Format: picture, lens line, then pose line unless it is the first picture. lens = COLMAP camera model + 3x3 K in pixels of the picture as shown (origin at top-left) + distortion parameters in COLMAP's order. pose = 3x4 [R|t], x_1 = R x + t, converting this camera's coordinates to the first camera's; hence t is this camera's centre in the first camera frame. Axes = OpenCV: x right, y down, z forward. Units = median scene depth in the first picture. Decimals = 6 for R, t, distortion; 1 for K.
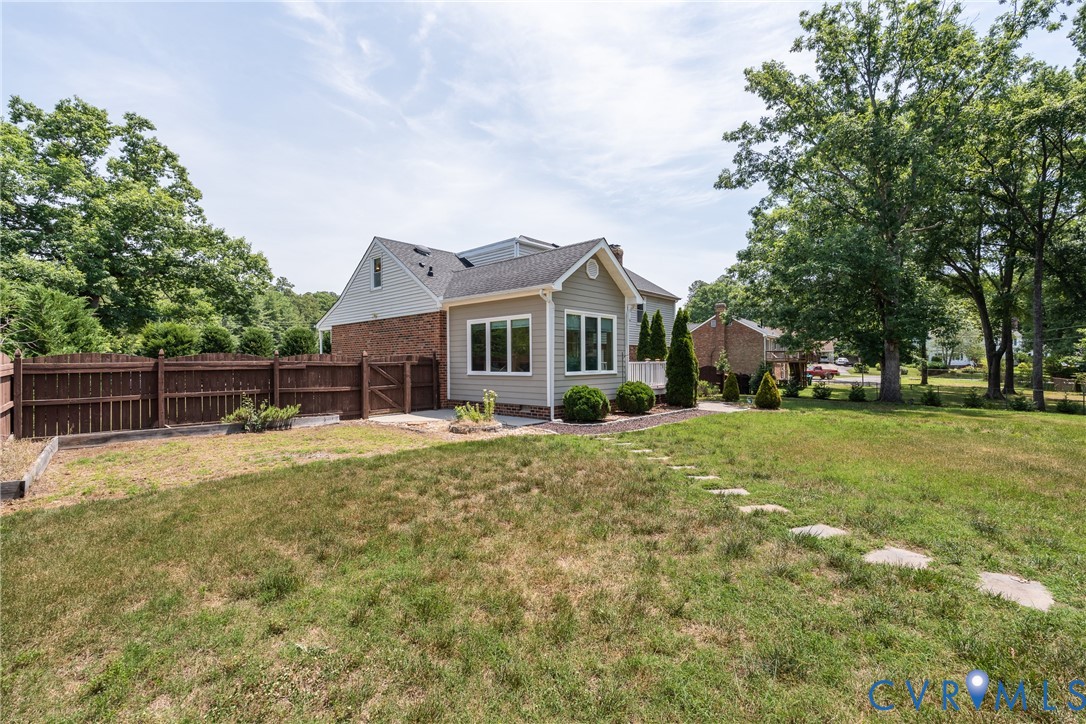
lens RADIAL K [[473.0, 0, 542.5], [0, 473.0, 361.7], [0, 0, 1]] dist [-0.000620, -0.000889]
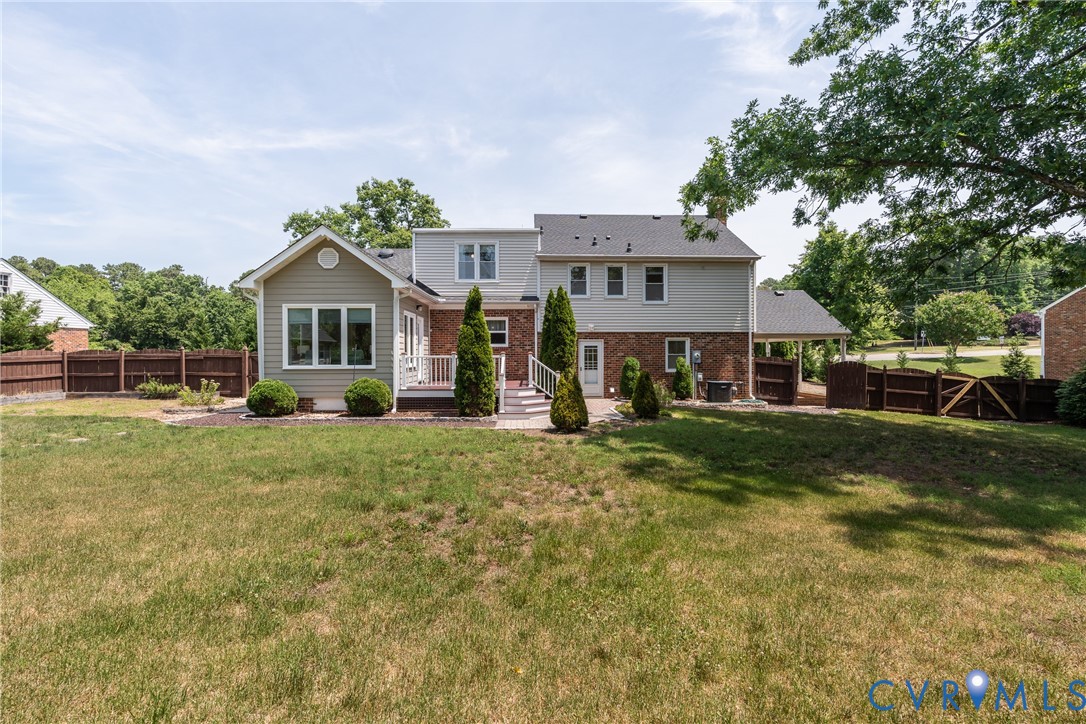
lens RADIAL K [[473.0, 0, 537.9], [0, 473.0, 357.8], [0, 0, 1]] dist [-0.000620, -0.000889]
pose [[0.705165, 0.014419, -0.708897, 1.155331], [0.001124, 0.999769, 0.021453, -0.017533], [0.709042, -0.015924, 0.704986, 0.669993]]
